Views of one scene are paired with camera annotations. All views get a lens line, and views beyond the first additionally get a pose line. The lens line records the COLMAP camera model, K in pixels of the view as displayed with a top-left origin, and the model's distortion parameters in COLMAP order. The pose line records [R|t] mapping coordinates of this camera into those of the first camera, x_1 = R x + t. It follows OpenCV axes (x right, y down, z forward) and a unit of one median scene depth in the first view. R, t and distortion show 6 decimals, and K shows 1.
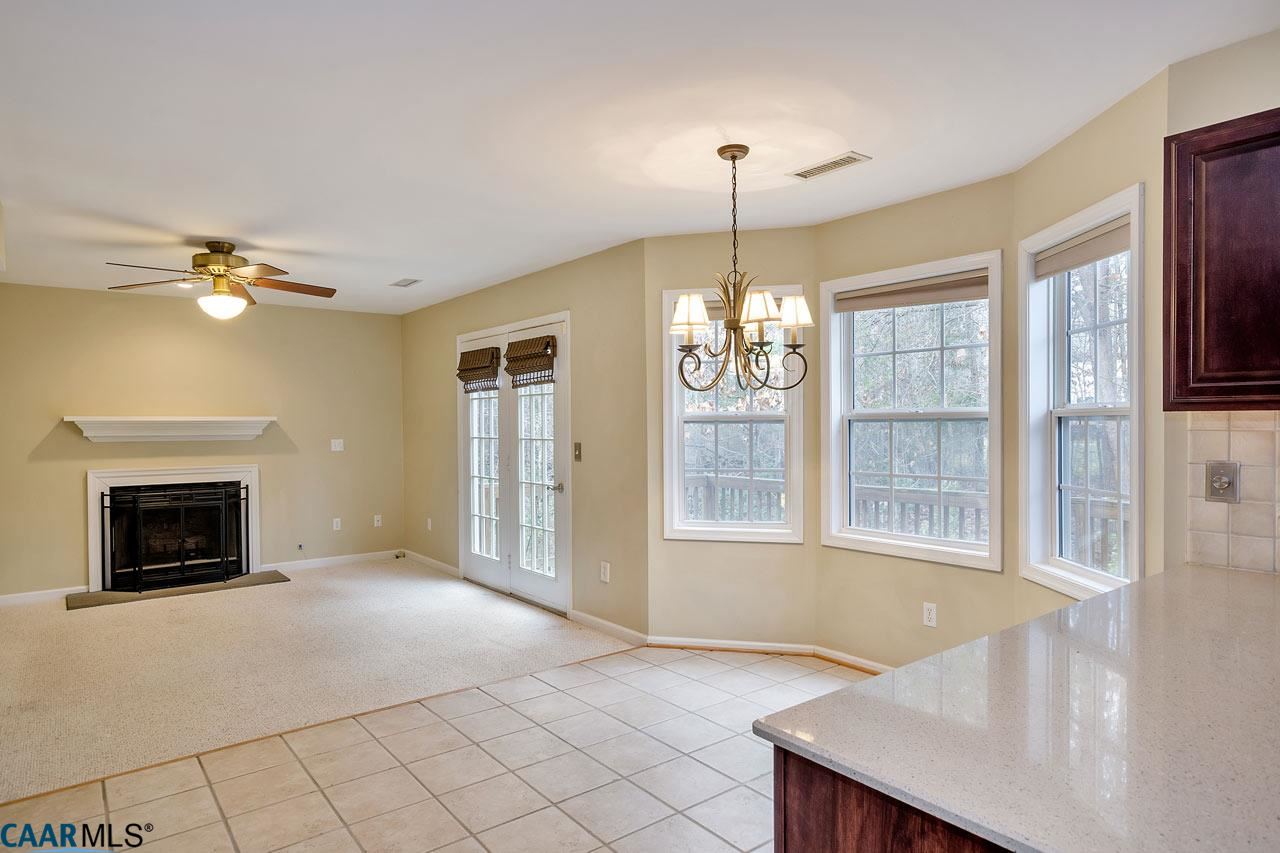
lens RADIAL K [[771.5, 0, 635.7], [0, 771.5, 428.9], [0, 0, 1]] dist [0.064925, 0.008605]
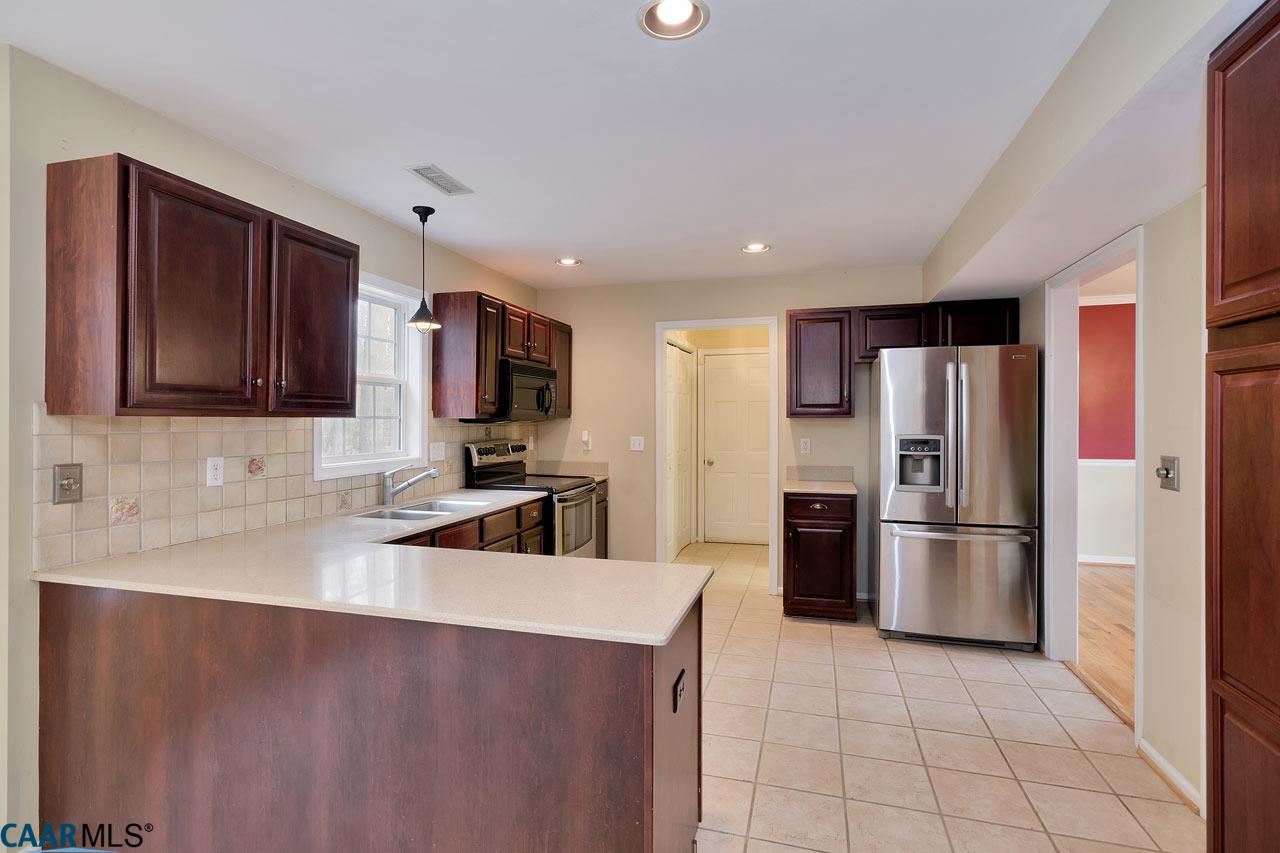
lens RADIAL K [[630.0, 0, 633.1], [0, 630.0, 414.0], [0, 0, 1]] dist [0.012630, 0.000210]
pose [[-0.576730, 0.012385, 0.816841, -0.192230], [0.015528, 0.999871, -0.004197, -0.004735], [-0.816788, 0.010264, -0.576847, 0.455430]]
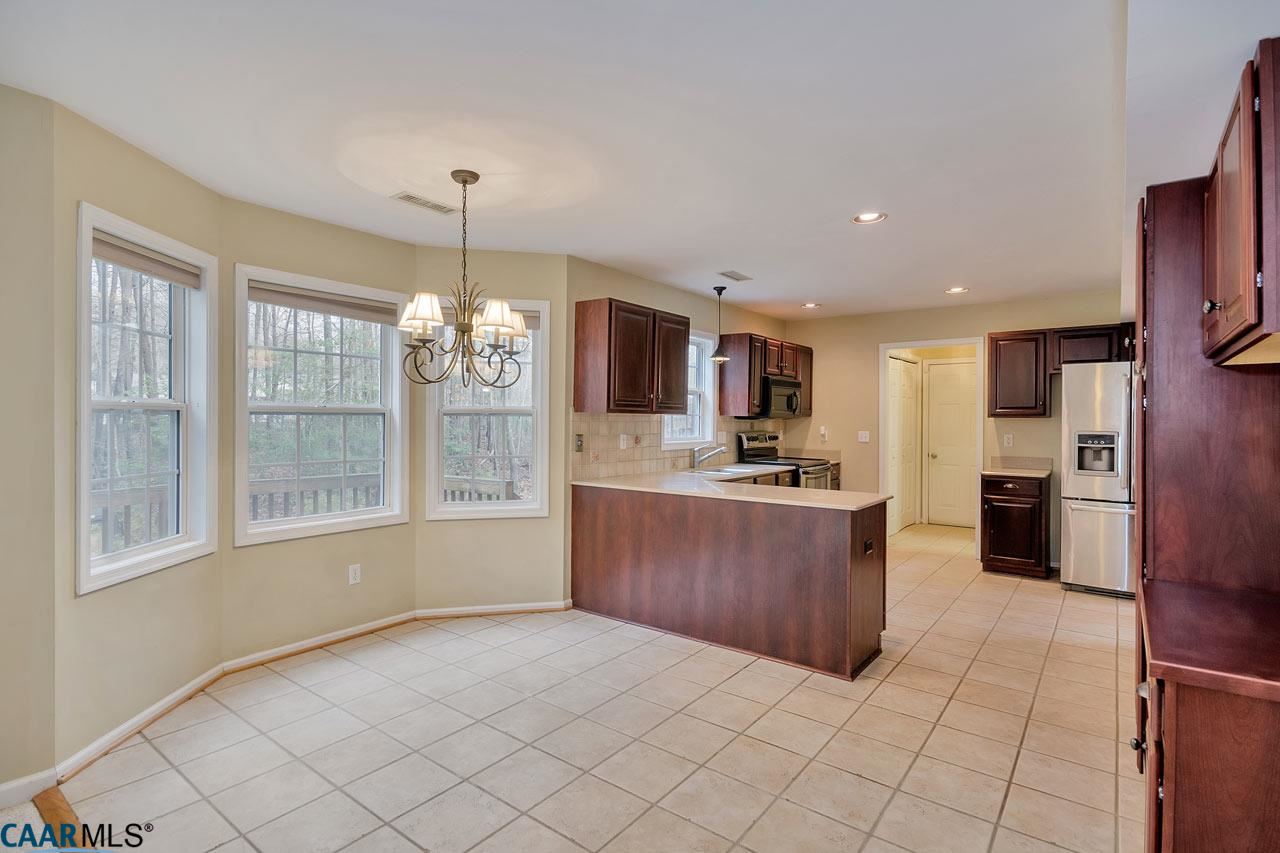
lens RADIAL K [[630.0, 0, 629.6], [0, 630.0, 416.3], [0, 0, 1]] dist [0.012630, 0.000210]
pose [[-0.237712, 0.007116, 0.971309, -0.560727], [0.006917, 0.999960, -0.005633, 0.000217], [-0.971311, 0.005380, -0.237752, 0.672520]]
